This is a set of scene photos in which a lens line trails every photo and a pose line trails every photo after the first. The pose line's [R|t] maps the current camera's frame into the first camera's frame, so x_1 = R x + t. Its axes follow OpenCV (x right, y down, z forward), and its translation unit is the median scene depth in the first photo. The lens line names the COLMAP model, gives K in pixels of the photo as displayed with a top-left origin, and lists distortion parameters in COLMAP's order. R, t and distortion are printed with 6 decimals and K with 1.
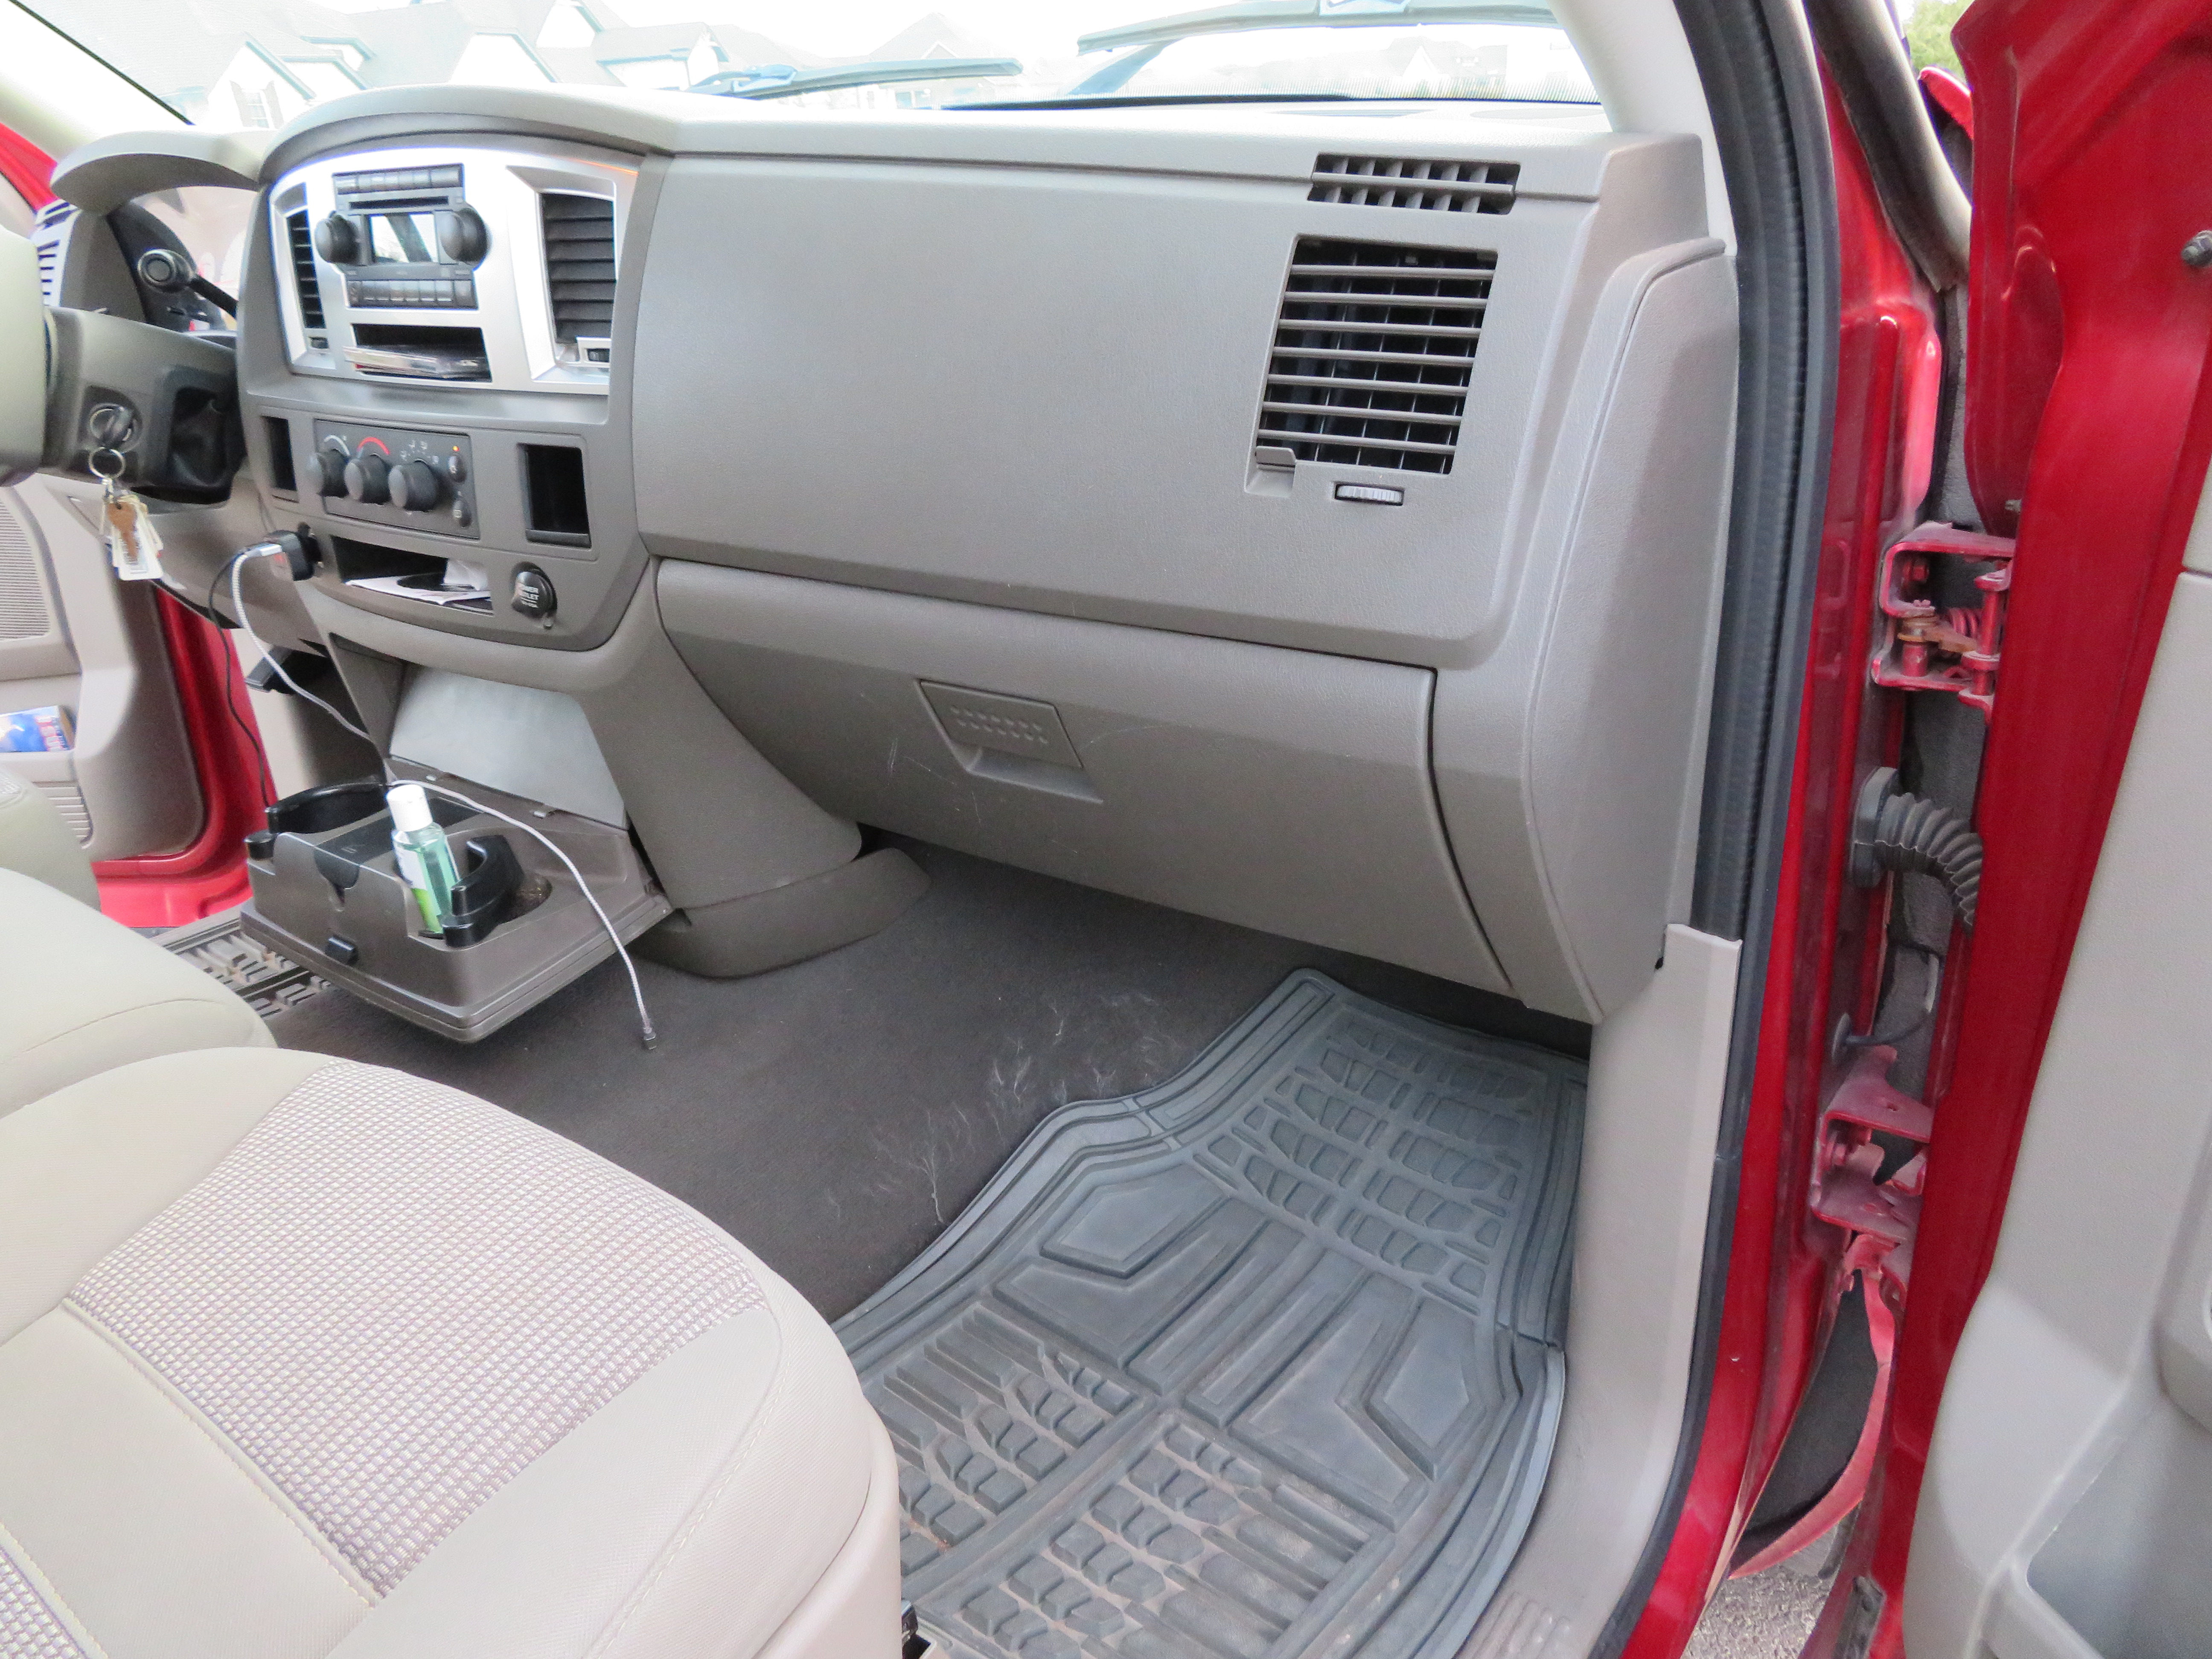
lens RADIAL K [[1593.7, 0, 1110.2], [0, 1593.7, 831.5], [0, 0, 1]] dist [0.000234, -0.007632]
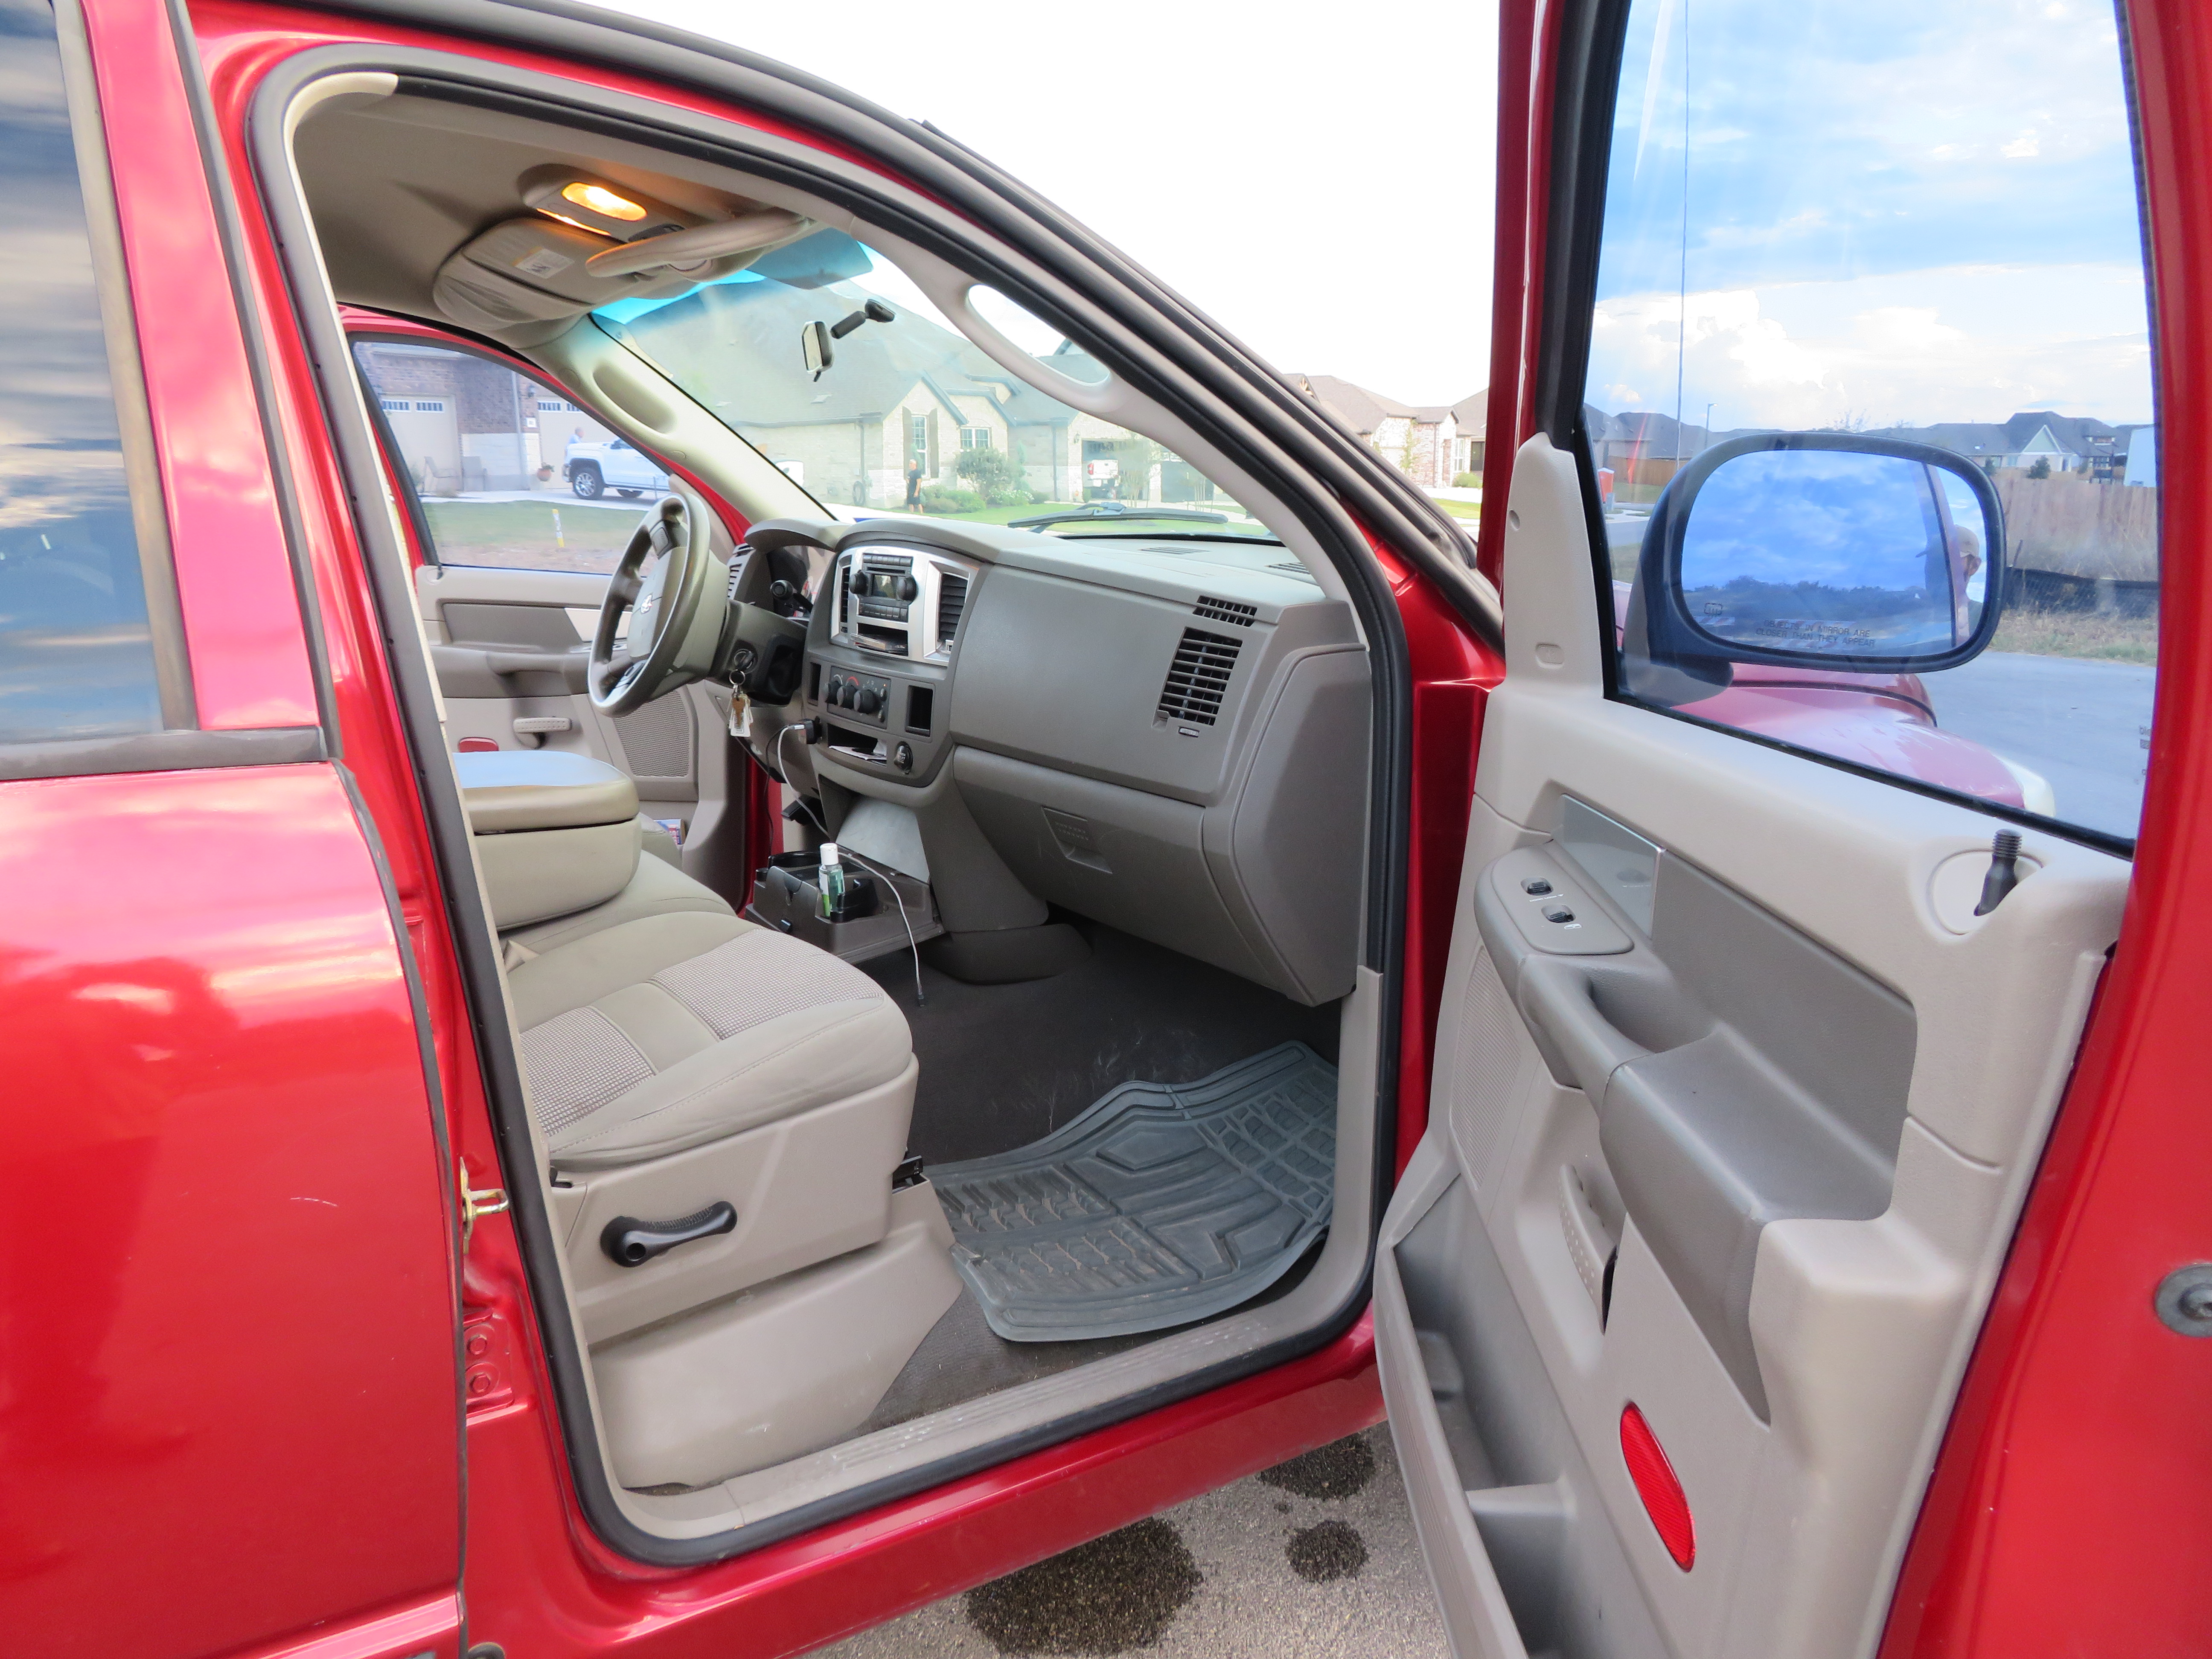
lens RADIAL K [[1583.6, 0, 1112.2], [0, 1583.6, 831.7], [0, 0, 1]] dist [-0.010082, 0.001942]
pose [[0.942283, 0.127872, -0.309437, 0.491477], [-0.184522, 0.969509, -0.161255, 0.205880], [0.279382, 0.209046, 0.937148, -0.748775]]
